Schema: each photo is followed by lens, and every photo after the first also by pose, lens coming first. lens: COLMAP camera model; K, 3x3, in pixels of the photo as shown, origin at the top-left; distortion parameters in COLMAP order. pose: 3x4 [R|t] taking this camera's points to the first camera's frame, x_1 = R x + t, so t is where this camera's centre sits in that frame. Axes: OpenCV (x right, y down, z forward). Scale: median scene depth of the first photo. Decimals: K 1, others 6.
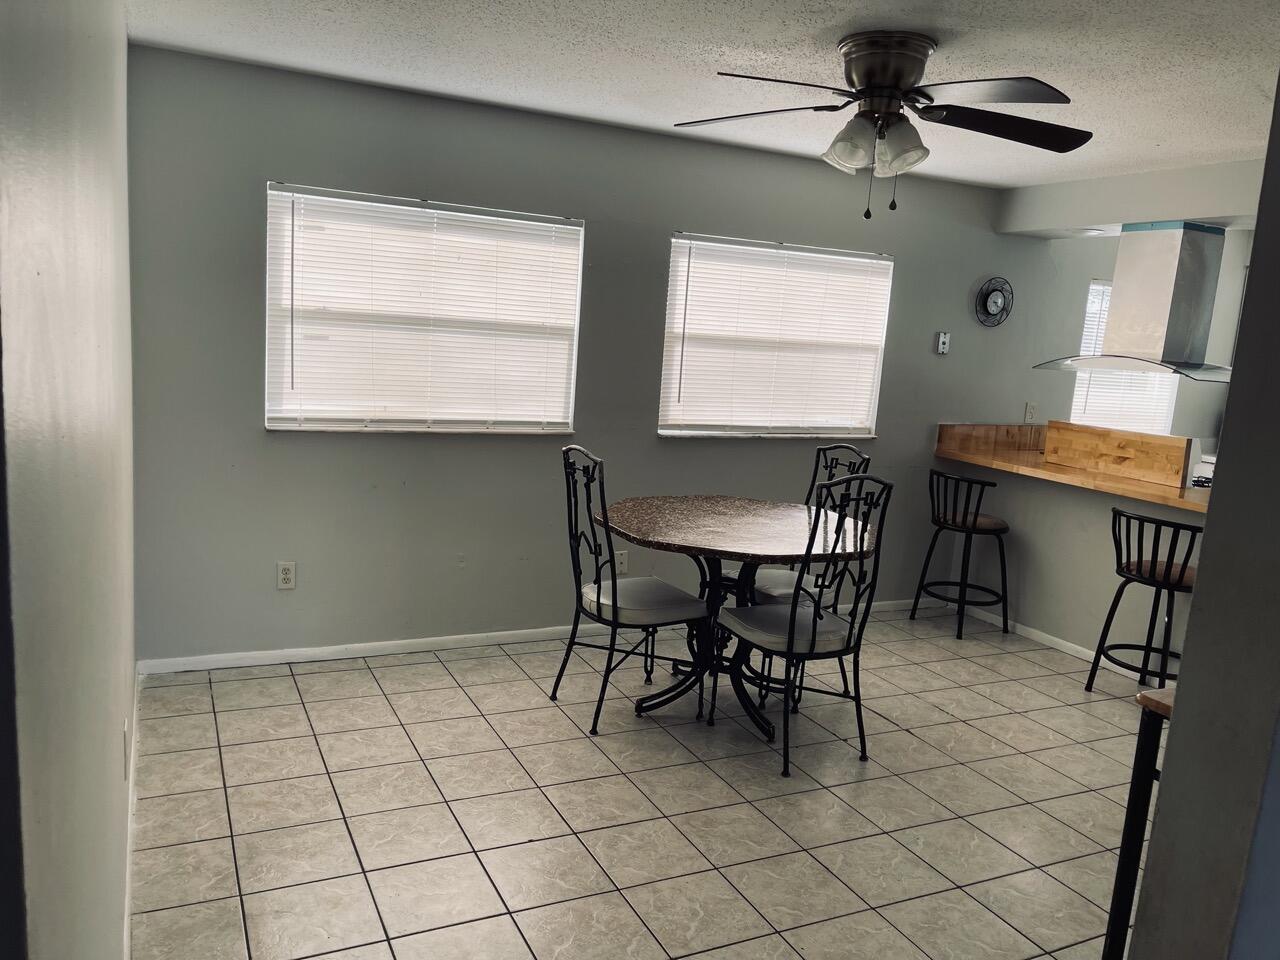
lens RADIAL K [[965.2, 0, 635.9], [0, 965.2, 477.0], [0, 0, 1]] dist [0.057818, -0.056610]
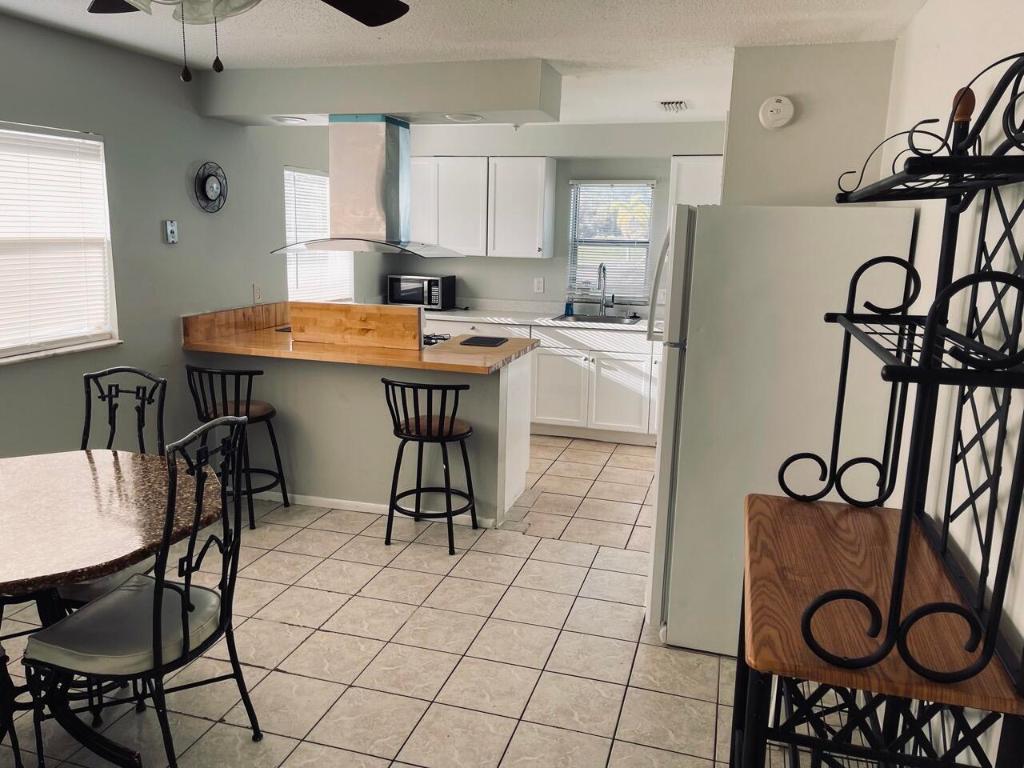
lens RADIAL K [[772.1, 0, 508.7], [0, 772.1, 381.6], [0, 0, 1]] dist [0.057818, -0.056610]
pose [[0.676860, -0.191817, 0.710681, -0.033670], [0.137862, 0.981402, 0.133585, -0.059141], [-0.723087, 0.007558, 0.690716, 0.276734]]
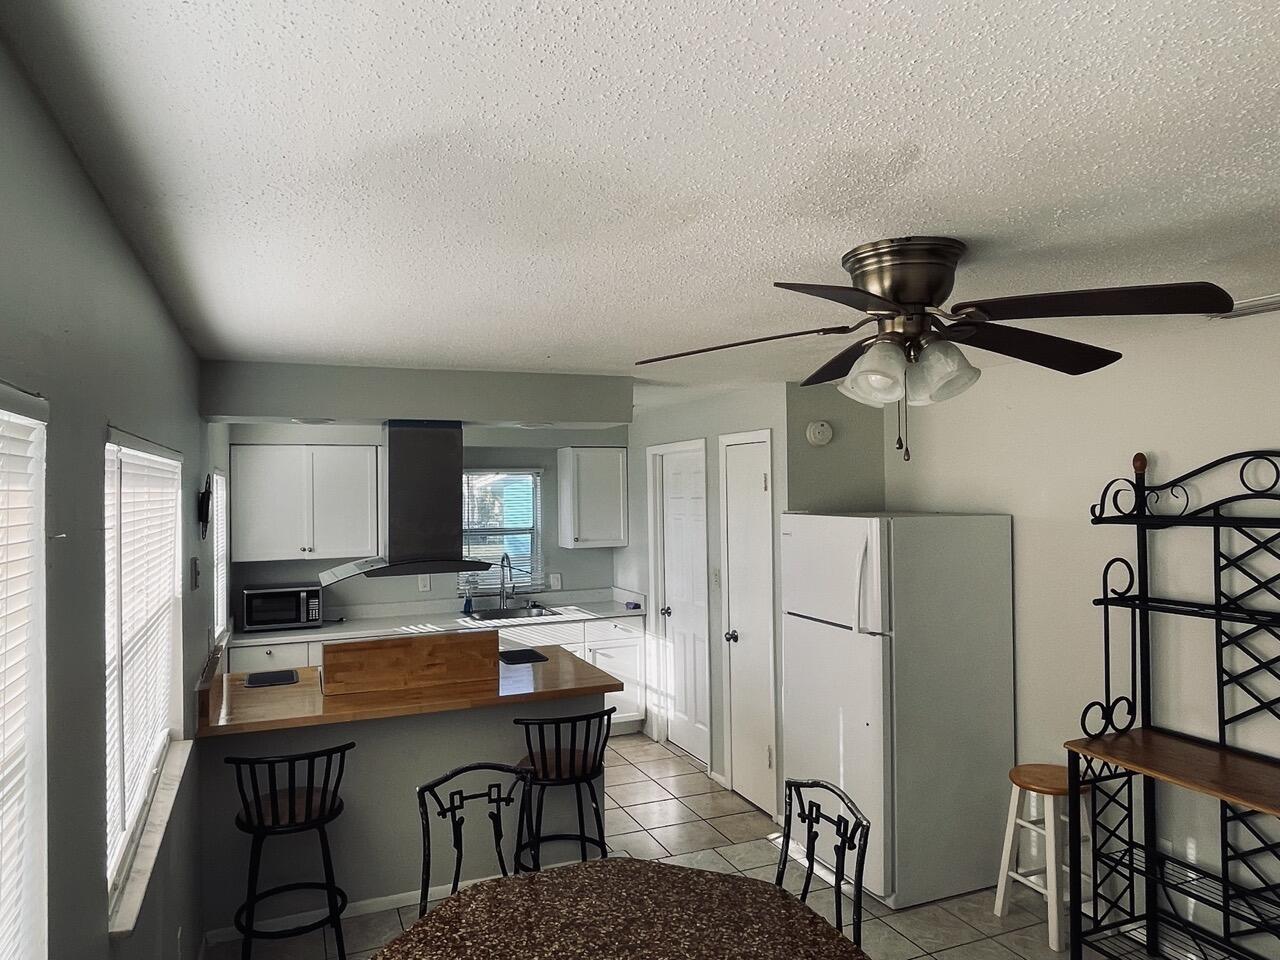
lens RADIAL K [[848.6, 0, 623.1], [0, 848.6, 478.4], [0, 0, 1]] dist [0.007434, -0.007688]
pose [[0.068939, -0.058467, 0.995906, -0.293969], [0.175106, 0.983492, 0.045617, -0.206158], [-0.982133, 0.171244, 0.078039, 0.748791]]
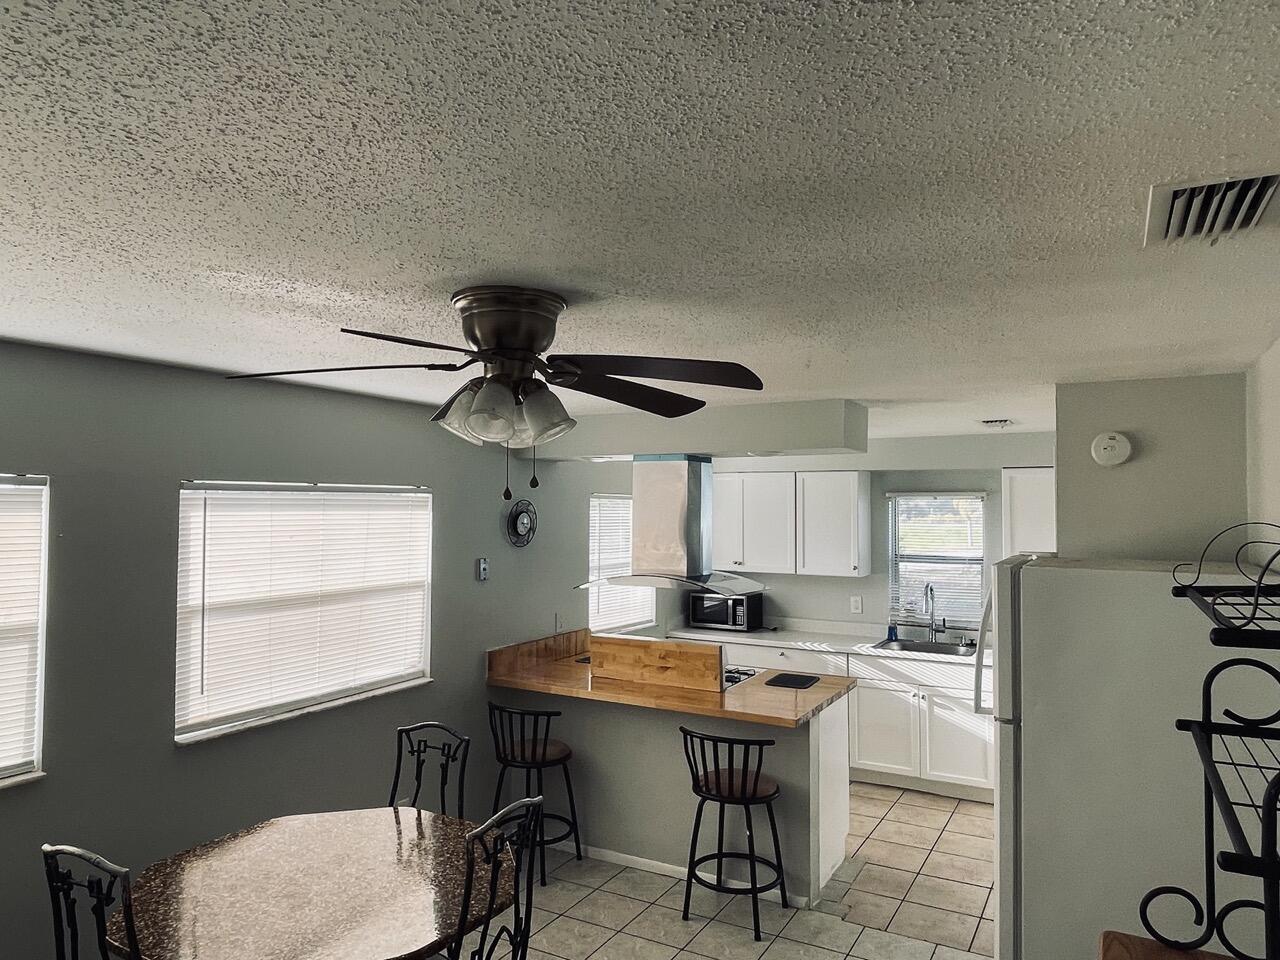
lens RADIAL K [[848.6, 0, 623.1], [0, 848.6, 478.4], [0, 0, 1]] dist [0.007434, -0.007688]
pose [[0.829548, -0.045555, 0.556574, -0.047522], [0.139602, 0.981939, -0.127698, -0.114638], [-0.540705, 0.183631, 0.820925, 0.232375]]
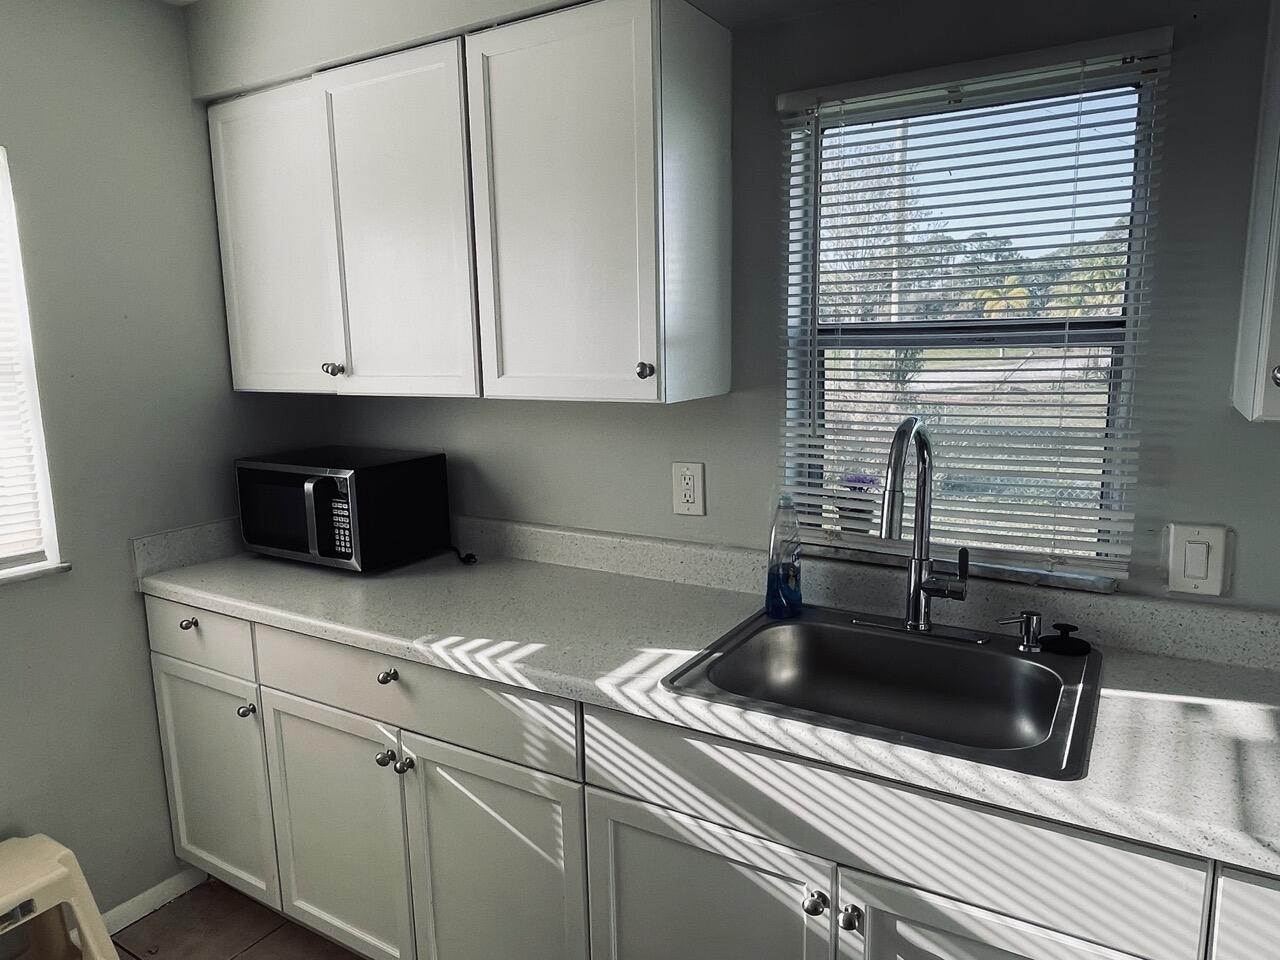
lens RADIAL K [[848.6, 0, 623.1], [0, 848.6, 478.4], [0, 0, 1]] dist [0.007434, -0.007688]
pose [[0.839948, -0.175800, 0.513402, 0.770293], [0.163600, 0.984088, 0.069317, -0.077862], [-0.517419, 0.025770, 0.855344, 0.837779]]
